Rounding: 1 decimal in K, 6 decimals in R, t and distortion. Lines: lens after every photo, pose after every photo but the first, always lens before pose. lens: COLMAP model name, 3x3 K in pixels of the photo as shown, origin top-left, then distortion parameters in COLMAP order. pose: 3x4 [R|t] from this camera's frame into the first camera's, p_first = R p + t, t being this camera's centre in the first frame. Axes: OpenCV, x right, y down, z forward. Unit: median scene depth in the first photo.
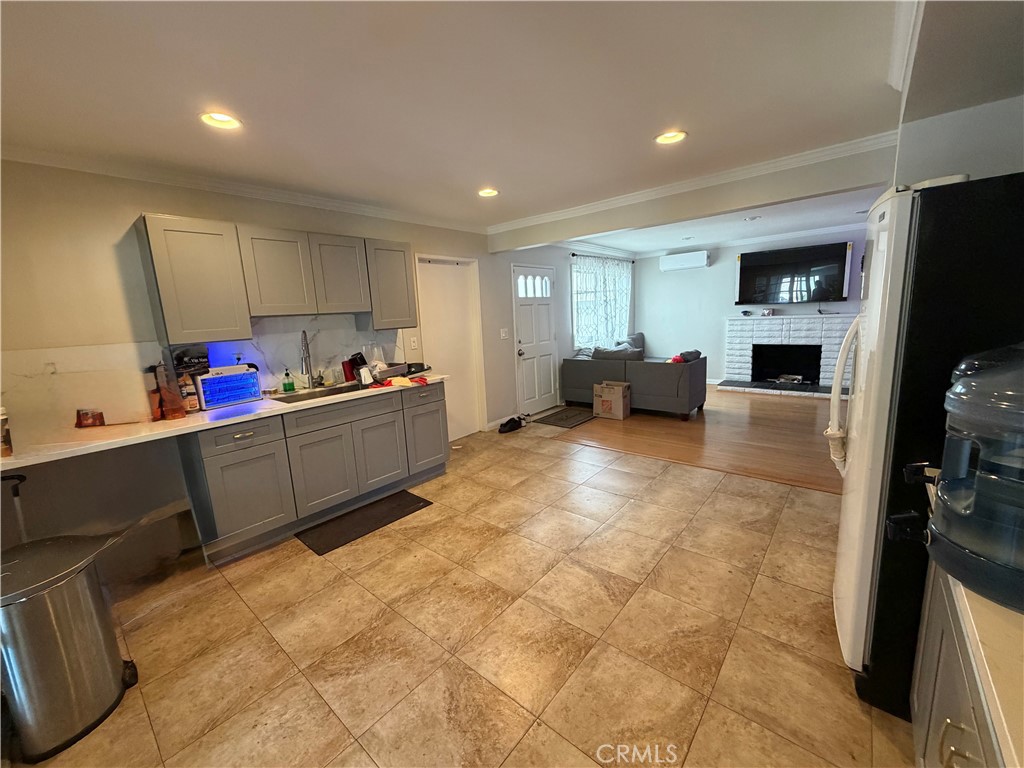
lens RADIAL K [[407.9, 0, 510.2], [0, 407.9, 384.8], [0, 0, 1]] dist [0.000362, -0.000085]
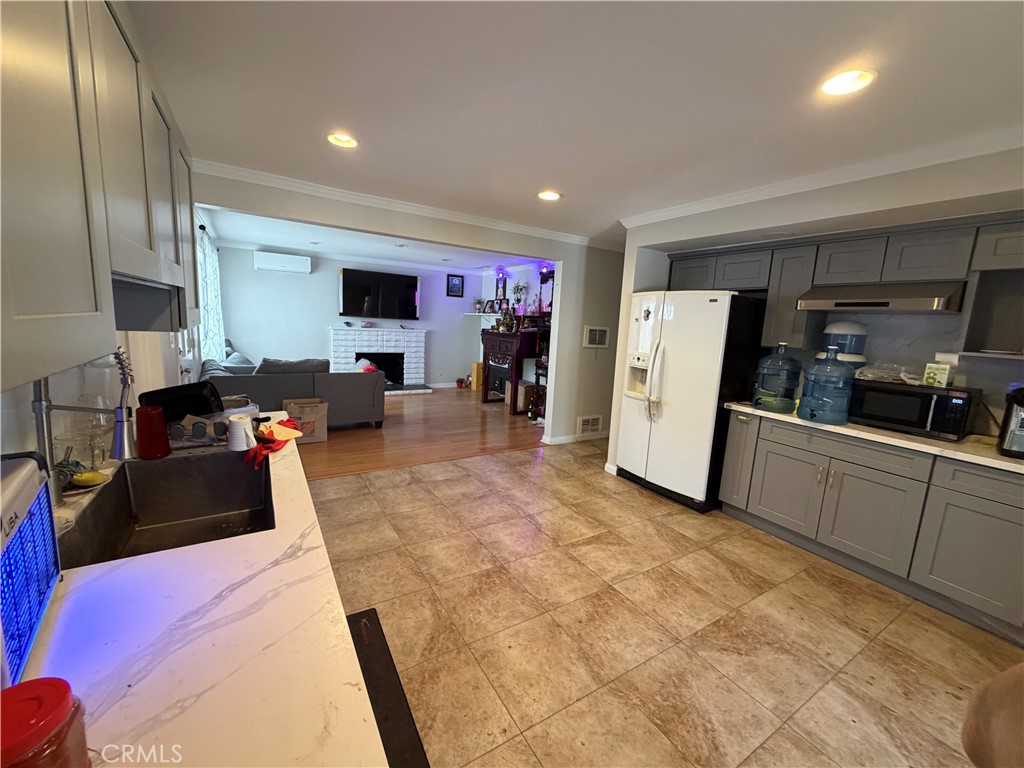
lens RADIAL K [[407.9, 0, 509.9], [0, 407.9, 382.9], [0, 0, 1]] dist [0.000362, -0.000085]
pose [[0.306353, -0.078753, 0.948655, -0.816260], [0.098413, 0.993852, 0.050724, -0.082064], [-0.946817, 0.077821, 0.312219, 0.670466]]
